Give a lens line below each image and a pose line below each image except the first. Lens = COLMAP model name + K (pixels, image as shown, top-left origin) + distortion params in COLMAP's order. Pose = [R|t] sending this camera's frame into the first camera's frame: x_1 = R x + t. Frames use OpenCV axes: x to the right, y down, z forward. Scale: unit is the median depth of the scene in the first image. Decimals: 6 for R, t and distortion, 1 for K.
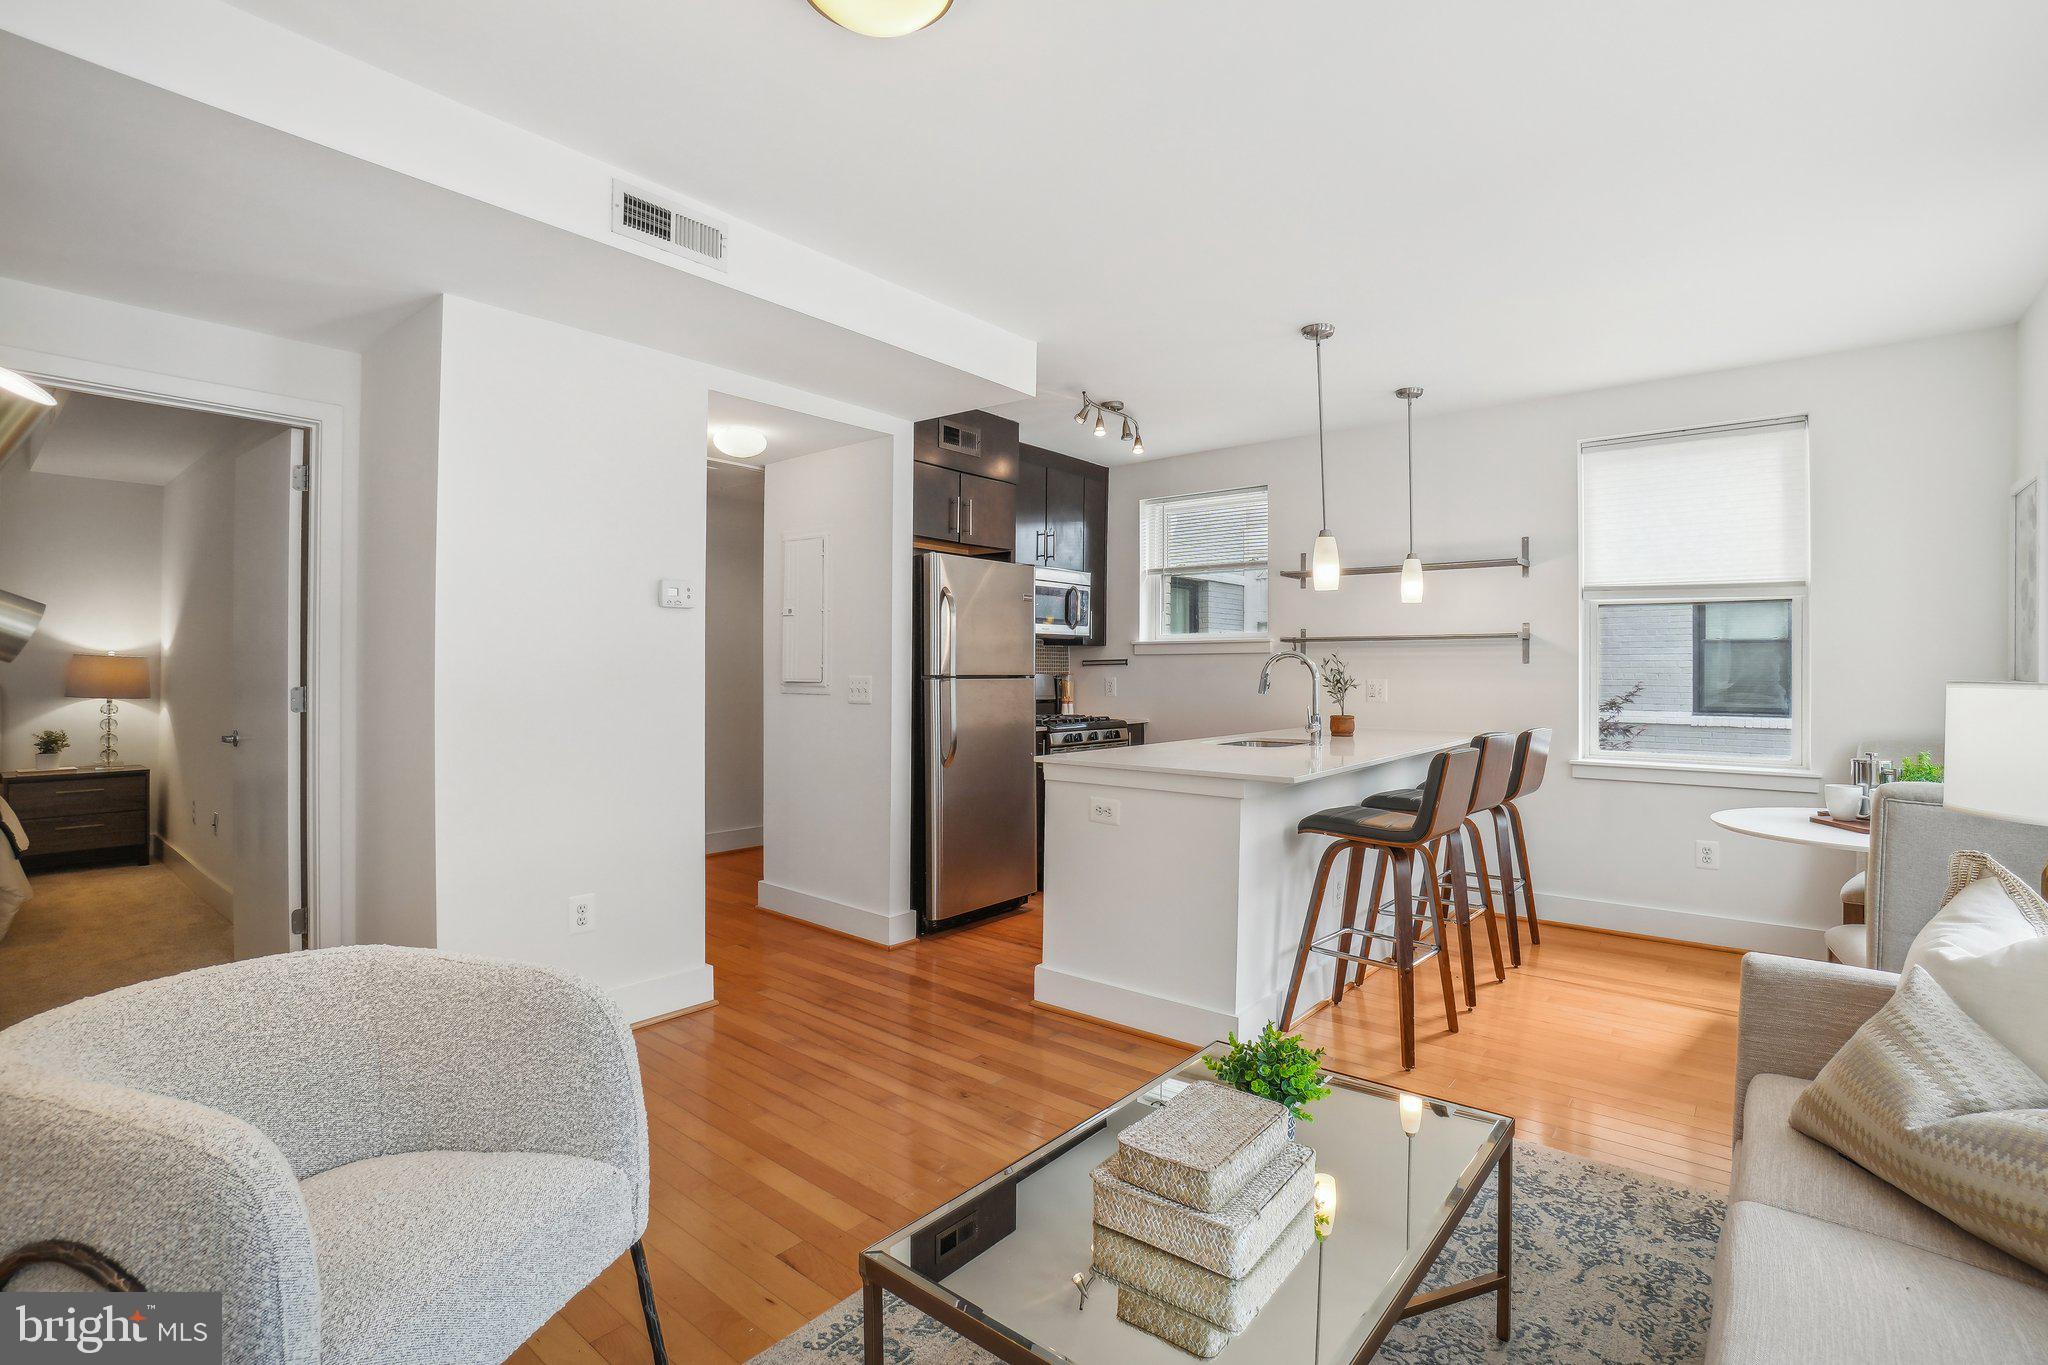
lens RADIAL K [[957.7, 0, 1016.6], [0, 957.7, 658.8], [0, 0, 1]] dist [-0.047825, 0.000190]
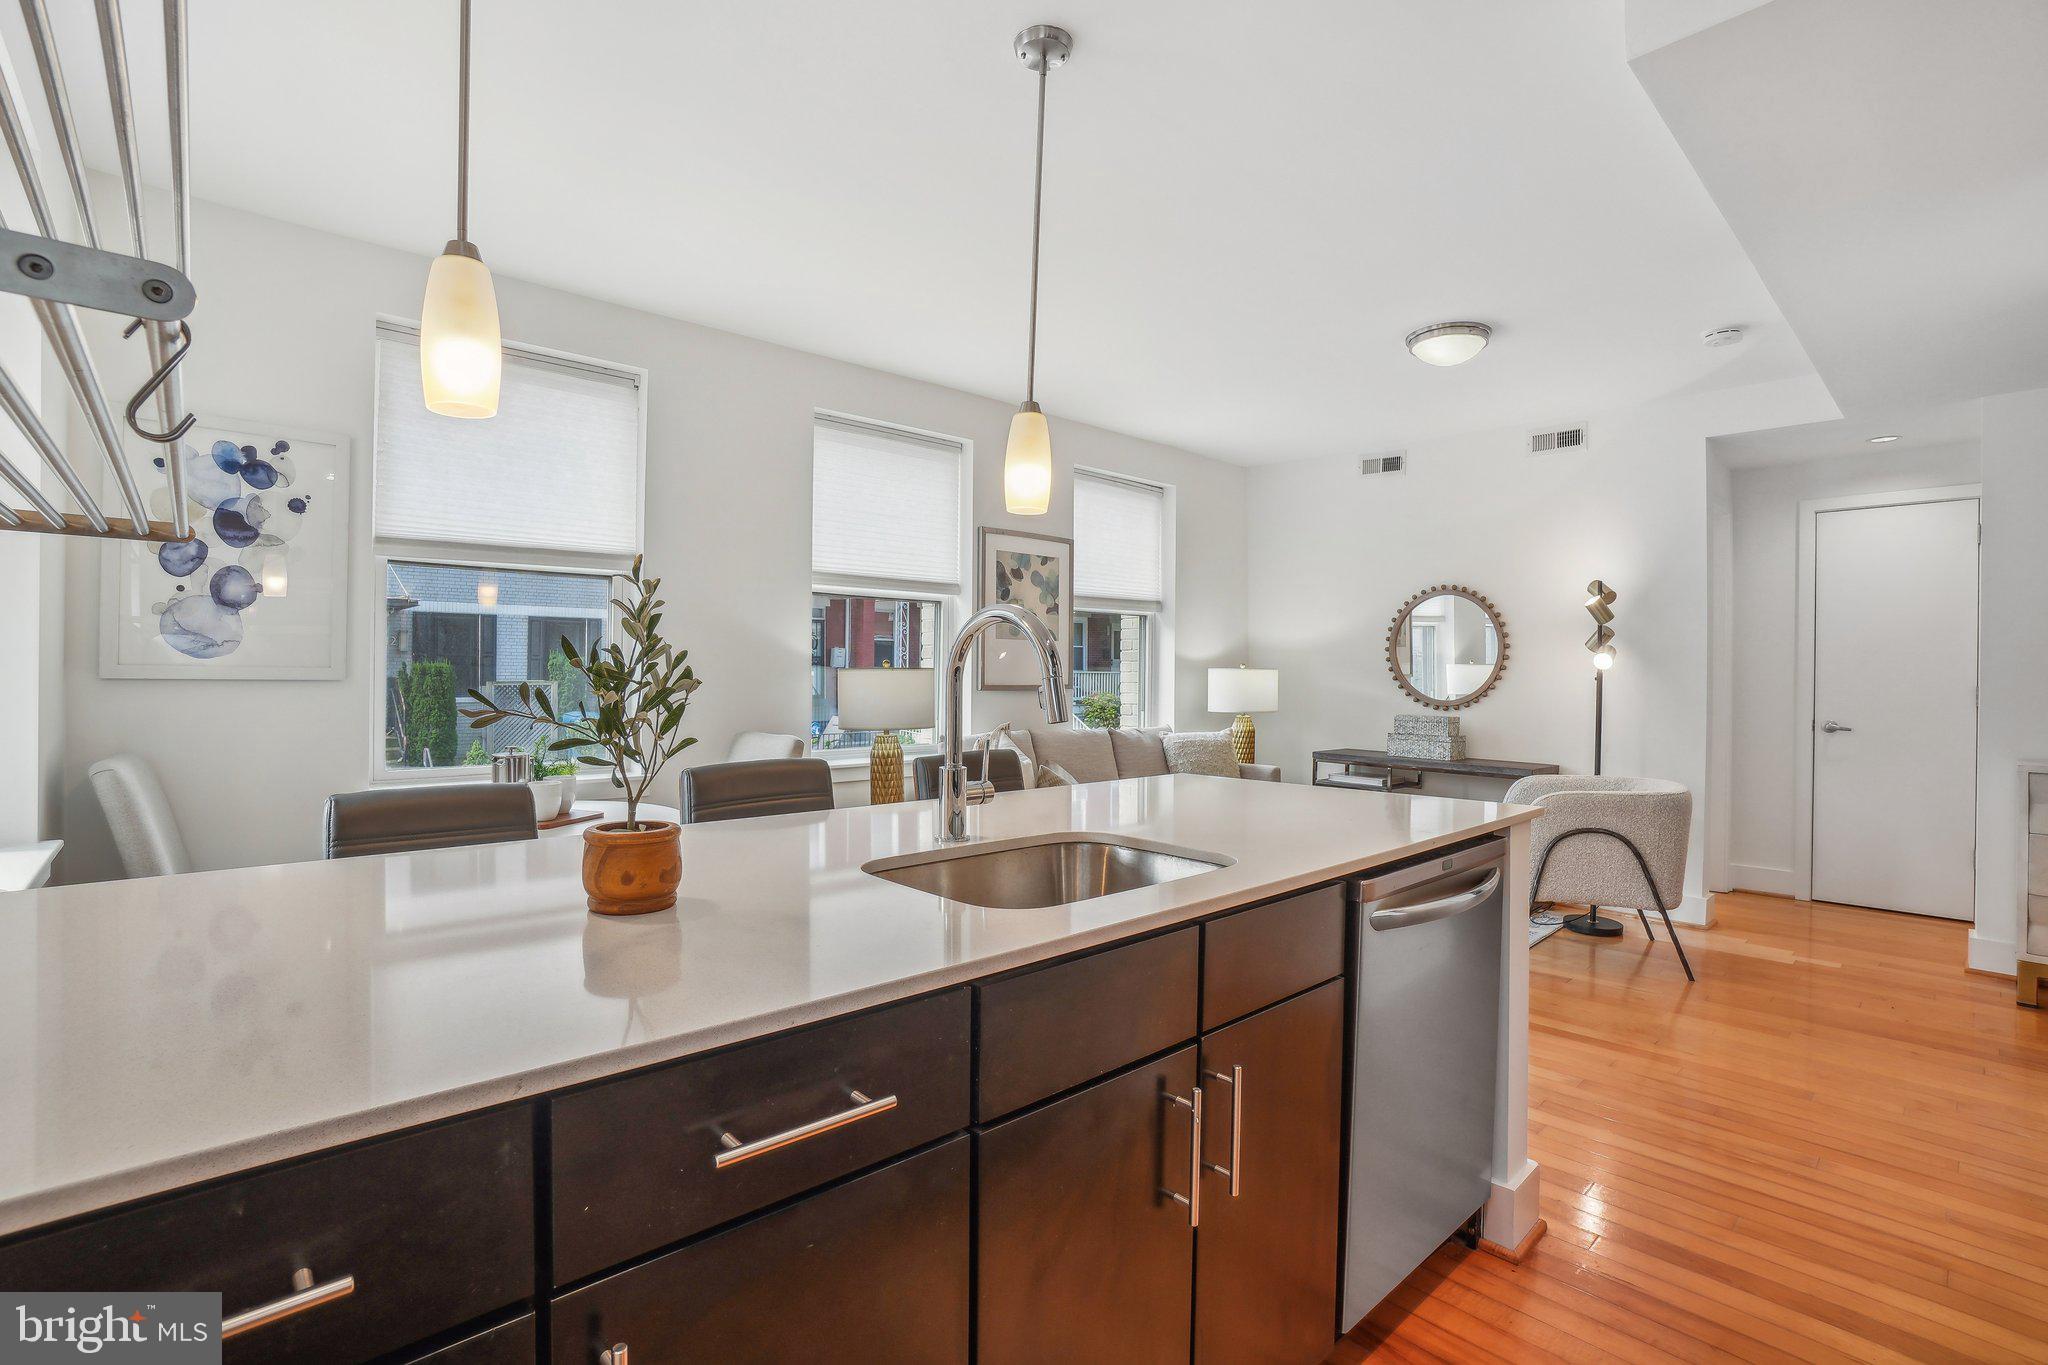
lens RADIAL K [[930.3, 0, 1036.6], [0, 930.3, 675.4], [0, 0, 1]] dist [-0.046878, 0.000907]
pose [[-0.991822, -0.012569, 0.127009, 0.193770], [-0.013213, 0.999904, -0.004229, 0.018771], [-0.126944, -0.005873, -0.991893, 1.203267]]
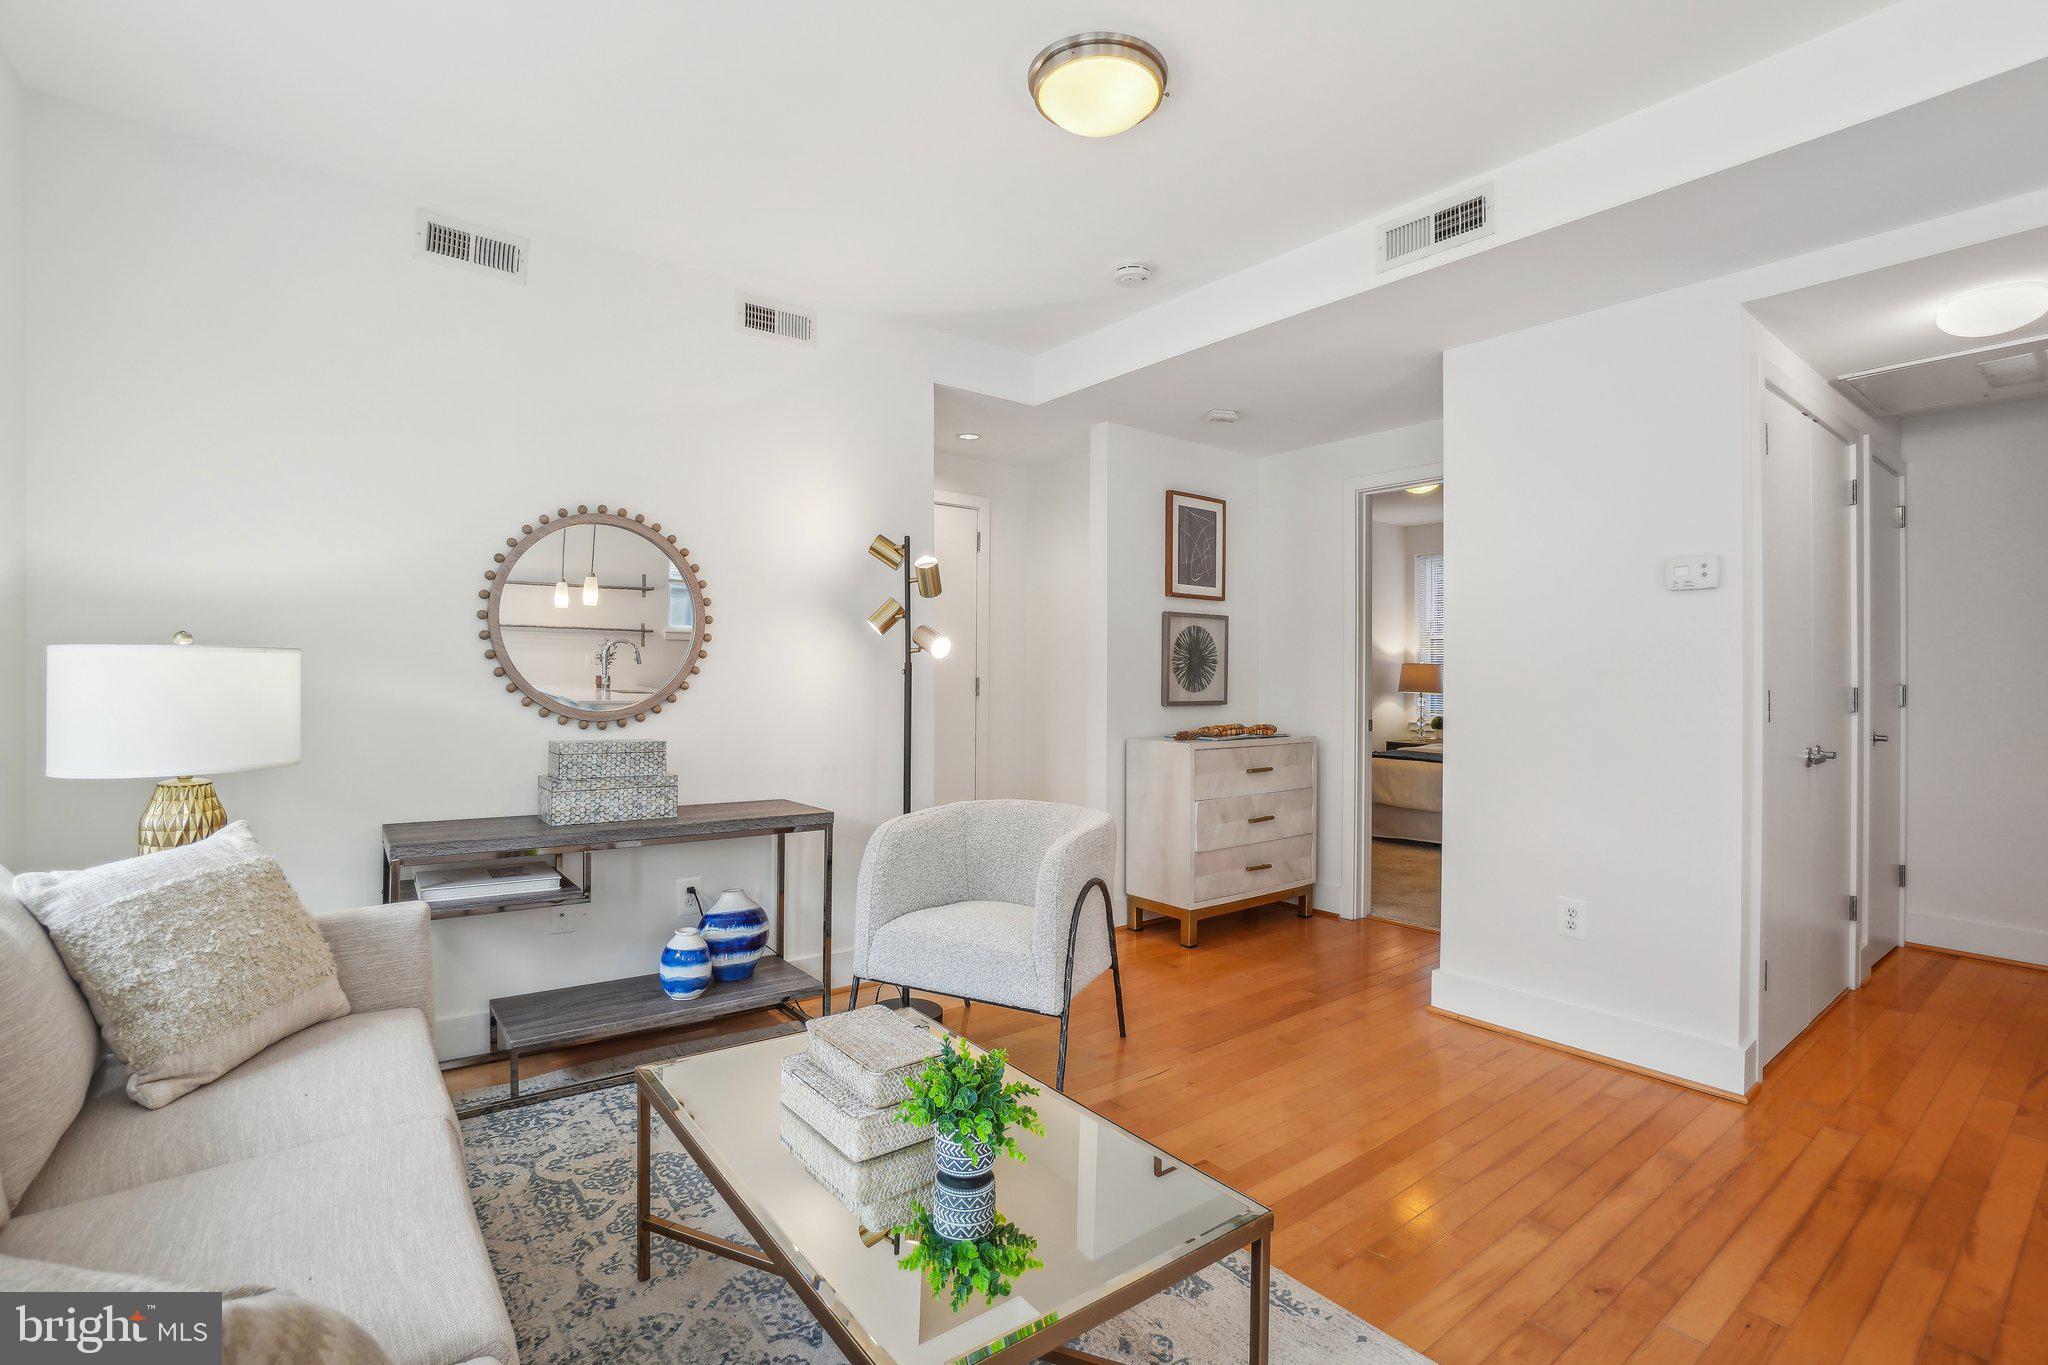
lens RADIAL K [[937.4, 0, 1011.5], [0, 937.4, 668.2], [0, 0, 1]] dist [-0.059897, 0.017742]
pose [[-0.236132, -0.011198, -0.971656, 0.393177], [0.000806, 0.999931, -0.011720, 0.016107], [0.971721, -0.003551, -0.236107, 0.440605]]
